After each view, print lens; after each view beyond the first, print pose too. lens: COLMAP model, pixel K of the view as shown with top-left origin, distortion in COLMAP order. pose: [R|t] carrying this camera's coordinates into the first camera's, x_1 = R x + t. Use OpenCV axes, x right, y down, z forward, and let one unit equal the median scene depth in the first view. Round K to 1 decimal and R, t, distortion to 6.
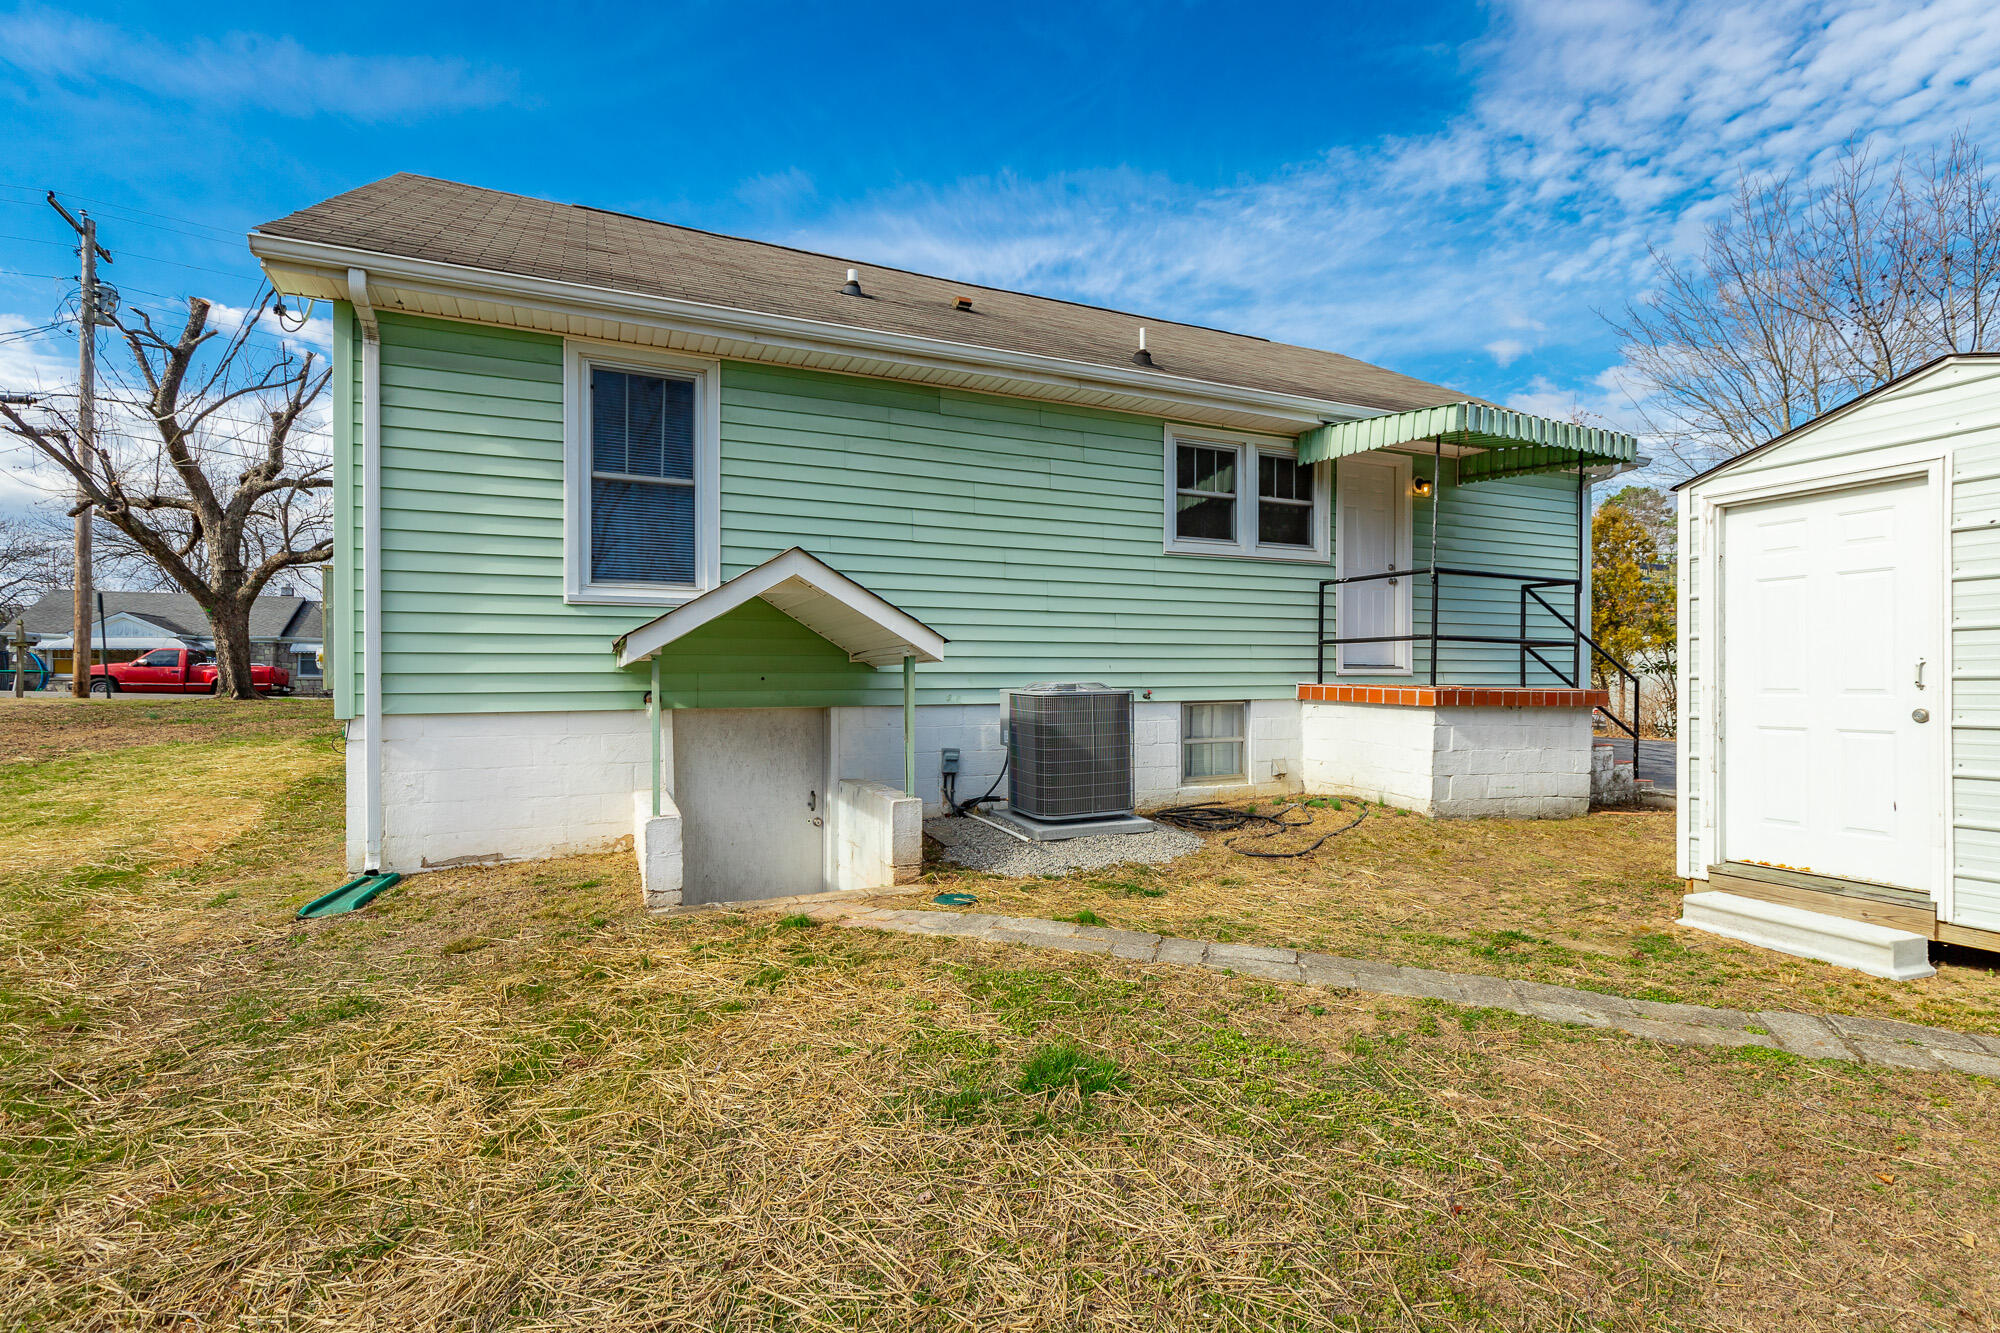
lens RADIAL K [[908.7, 0, 999.8], [0, 908.7, 676.3], [0, 0, 1]] dist [0.010254, -0.001976]
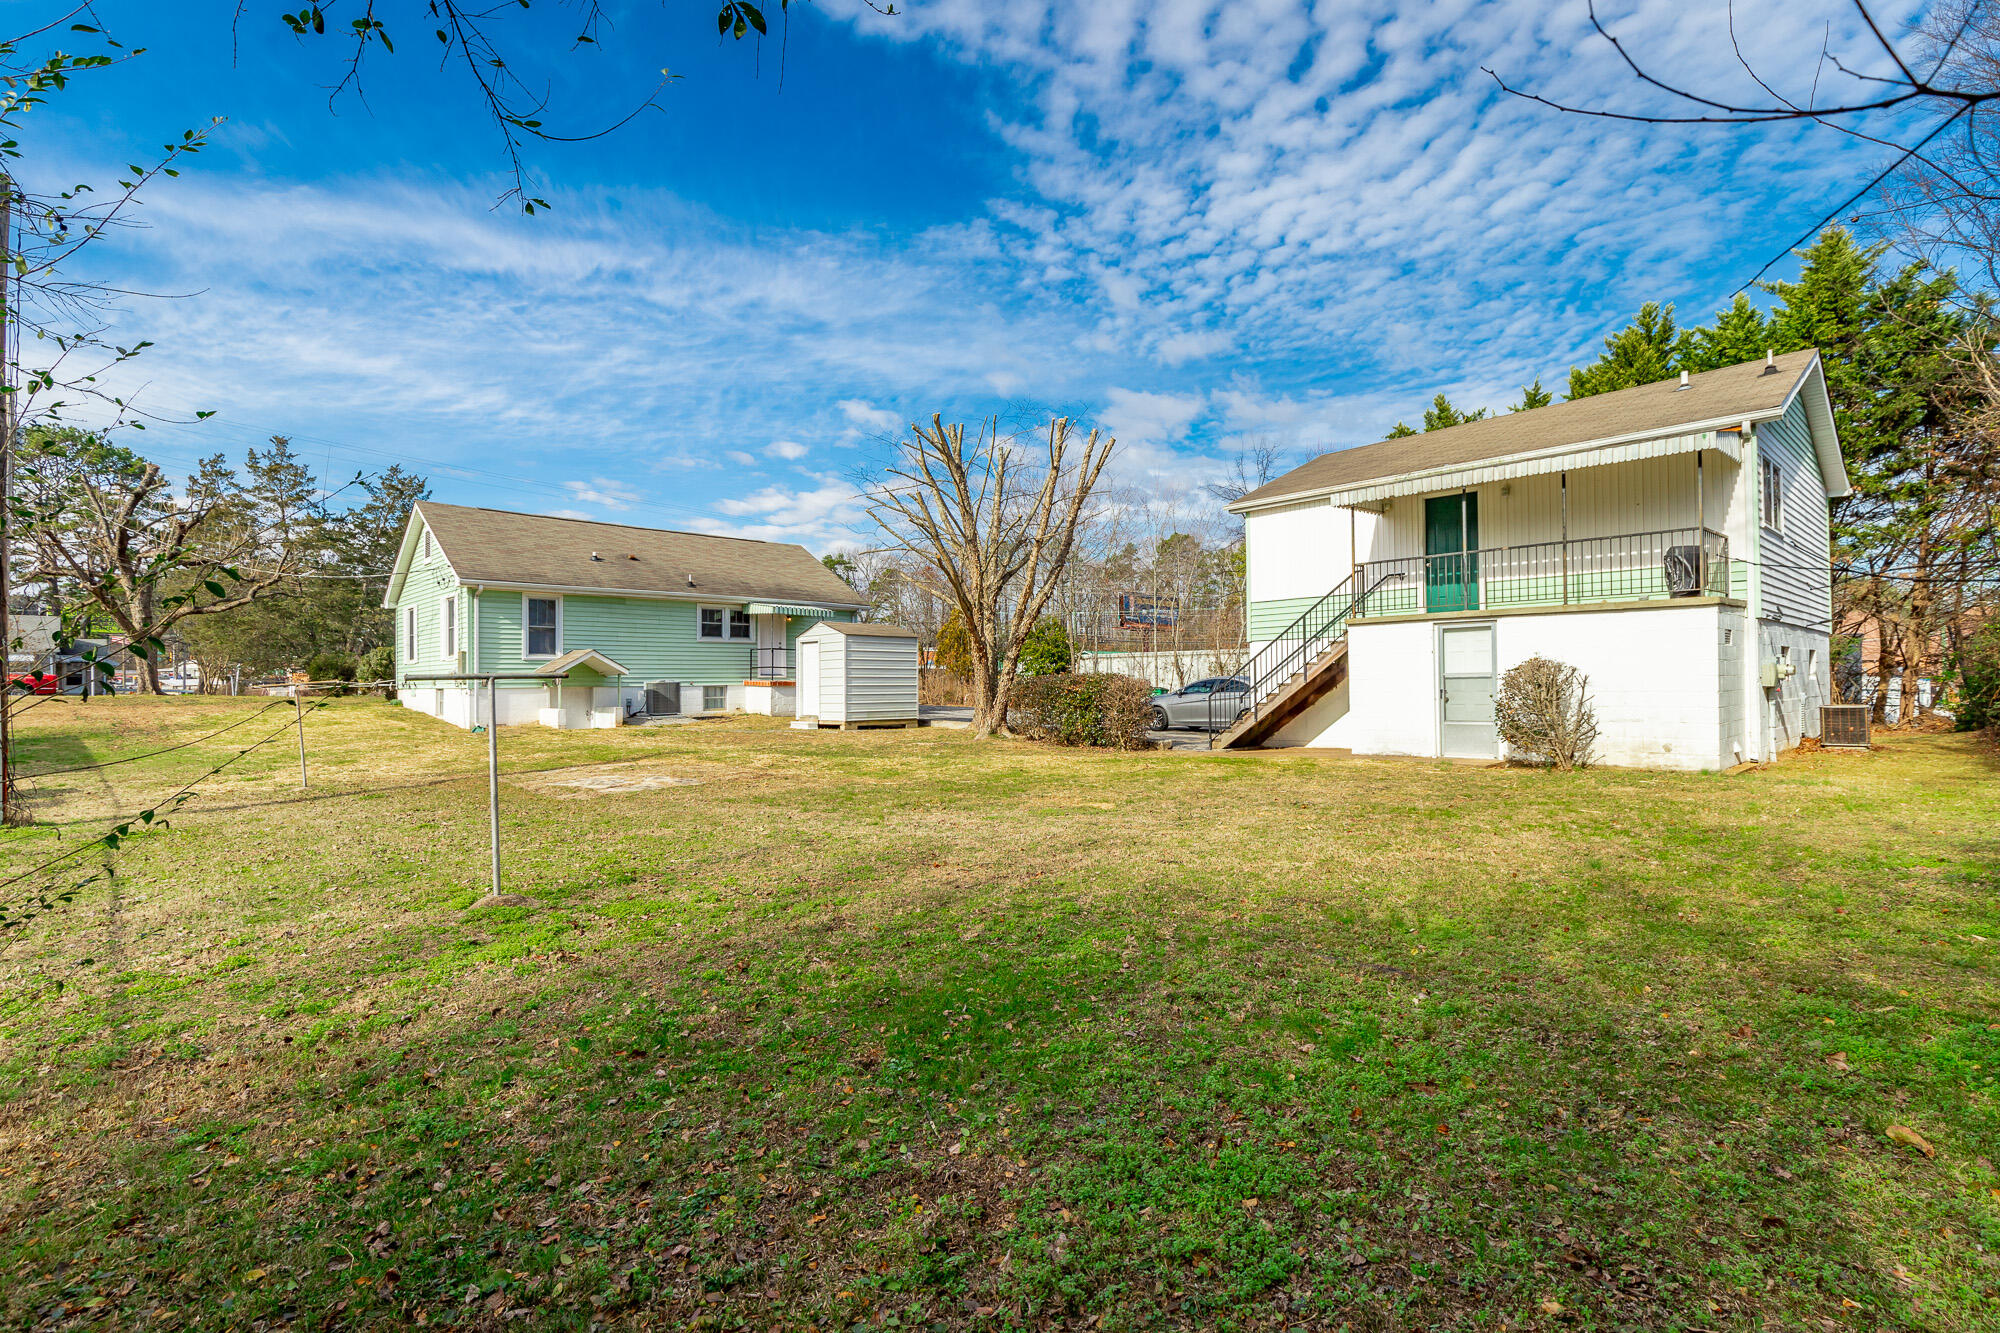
lens RADIAL K [[908.7, 0, 1015.3], [0, 908.7, 672.3], [0, 0, 1]] dist [0.010254, -0.001976]
pose [[0.935337, -0.001587, 0.353755, 0.098020], [0.004755, 0.999956, -0.008085, 0.011160], [-0.353727, 0.009244, 0.935303, -2.796991]]
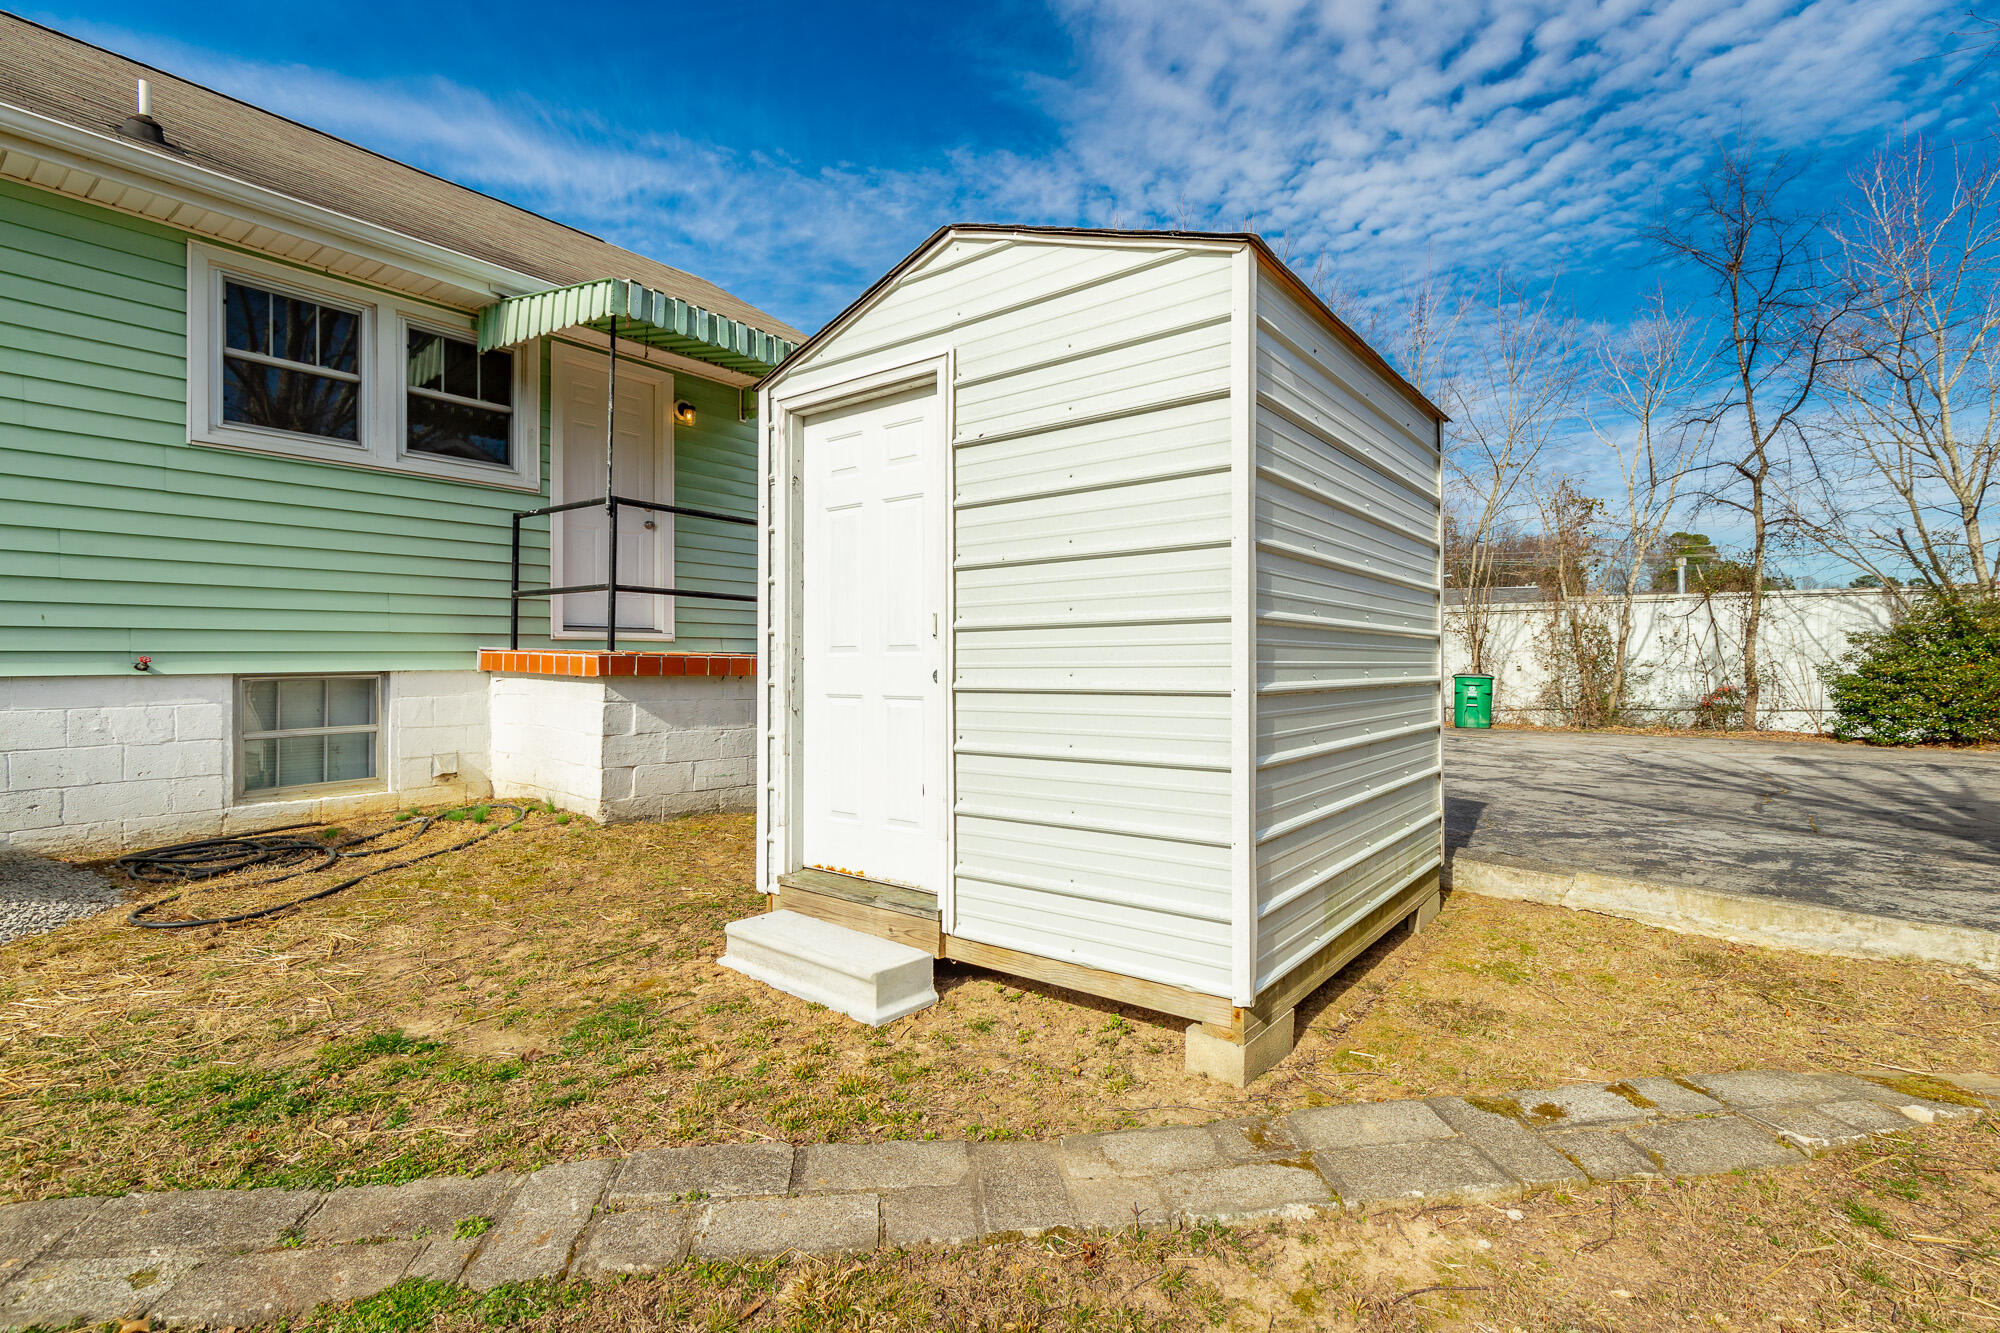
lens RADIAL K [[908.7, 0, 1038.7], [0, 908.7, 648.1], [0, 0, 1]] dist [0.010254, -0.001976]
pose [[0.866085, 0.006423, 0.499855, 0.410064], [-0.002390, 0.999959, -0.008709, 0.014350], [-0.499891, 0.006348, 0.866065, 0.157893]]
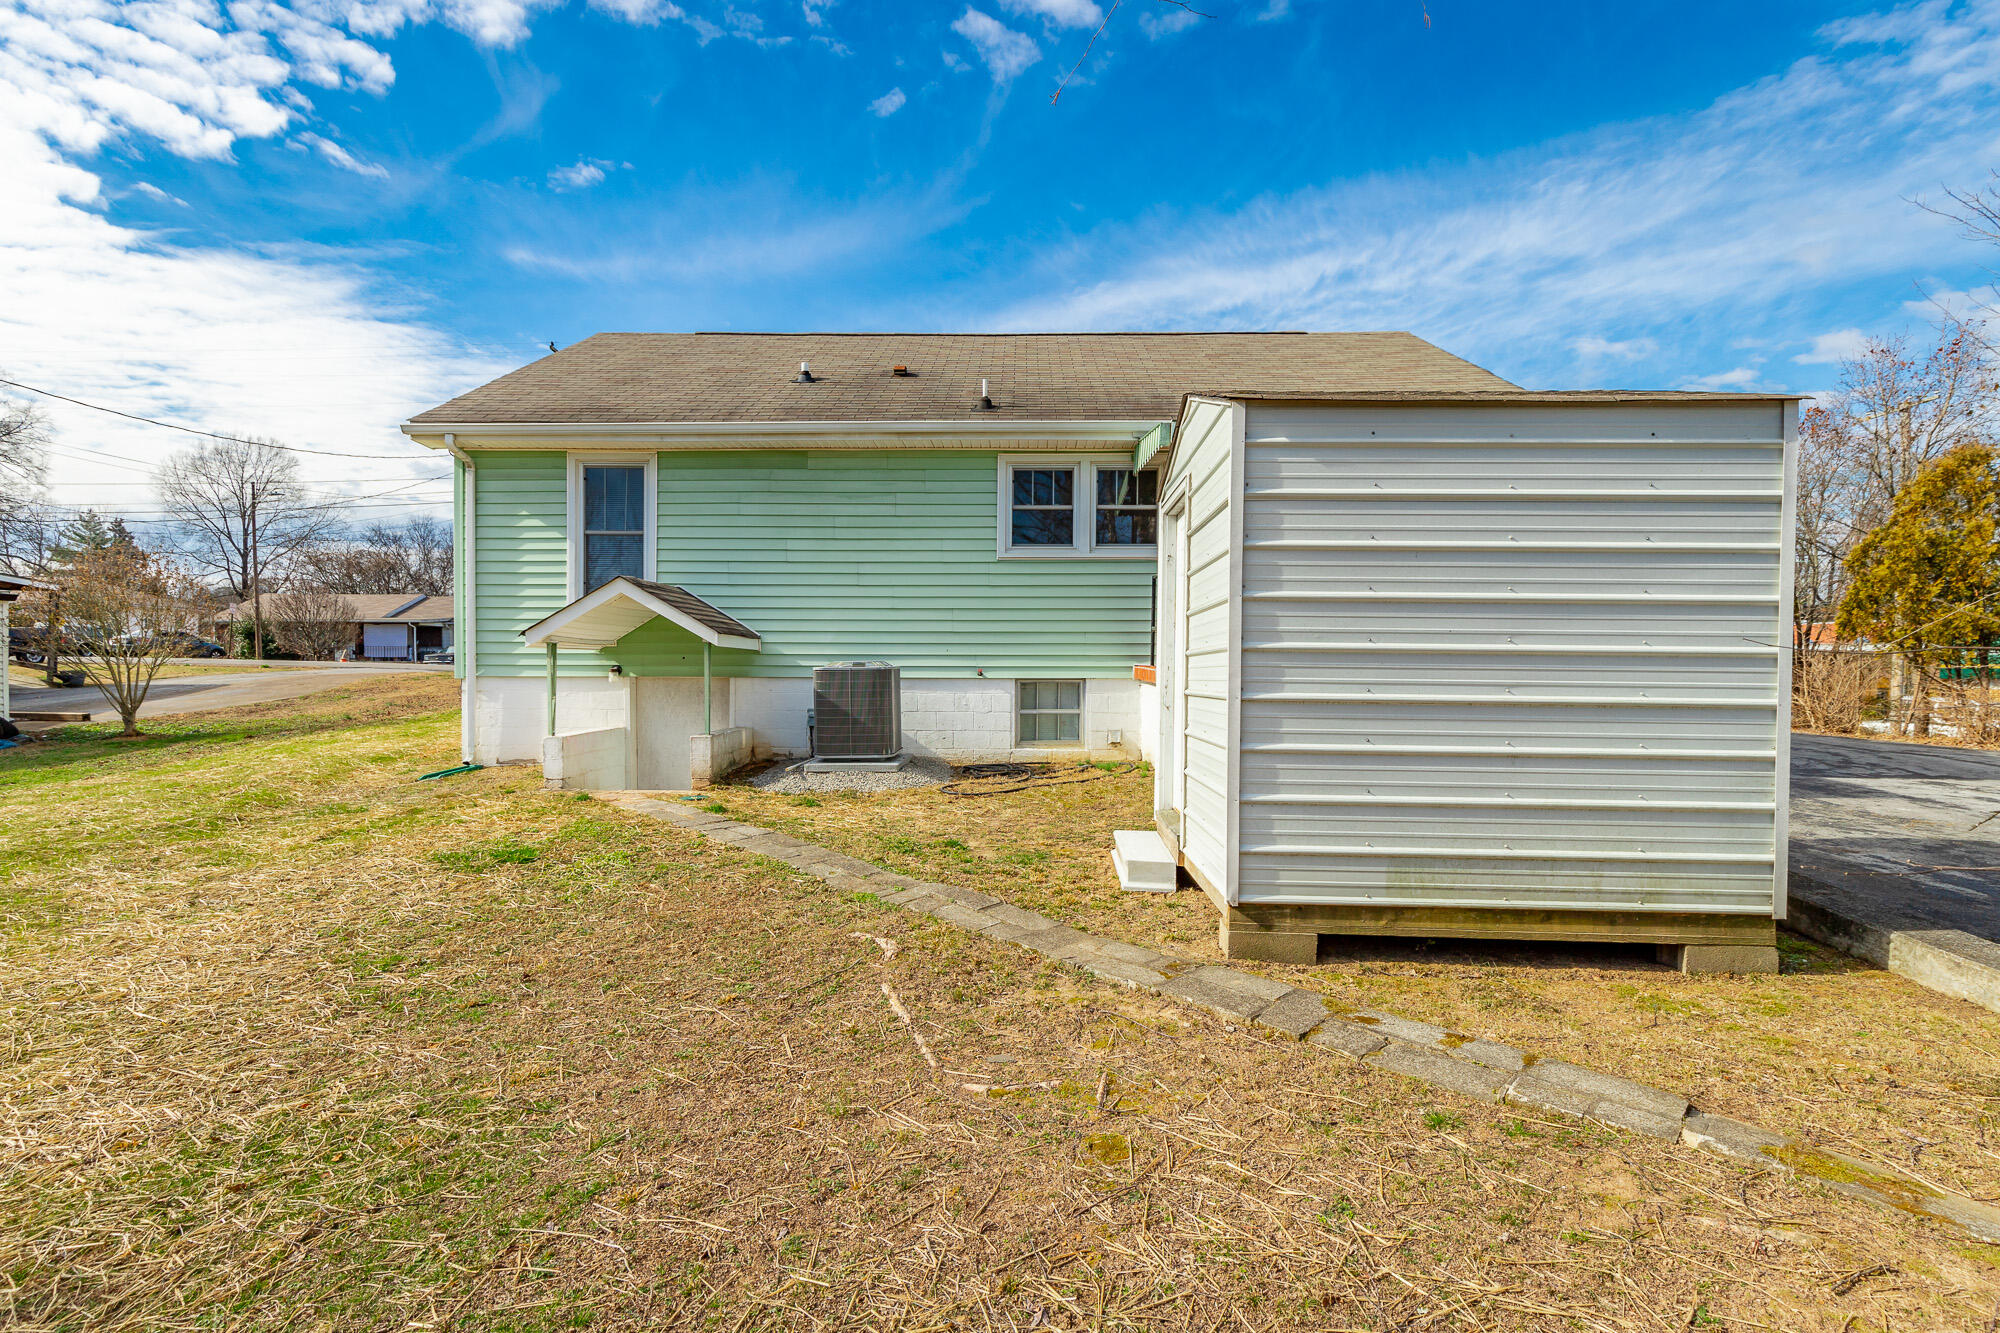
lens RADIAL K [[908.7, 0, 1001.1], [0, 908.7, 673.2], [0, 0, 1]] dist [0.010254, -0.001976]
pose [[0.902094, 0.009829, -0.431428, 0.783600], [-0.006157, 0.999932, 0.009908, 0.008769], [0.431496, -0.006282, 0.902093, -0.129978]]
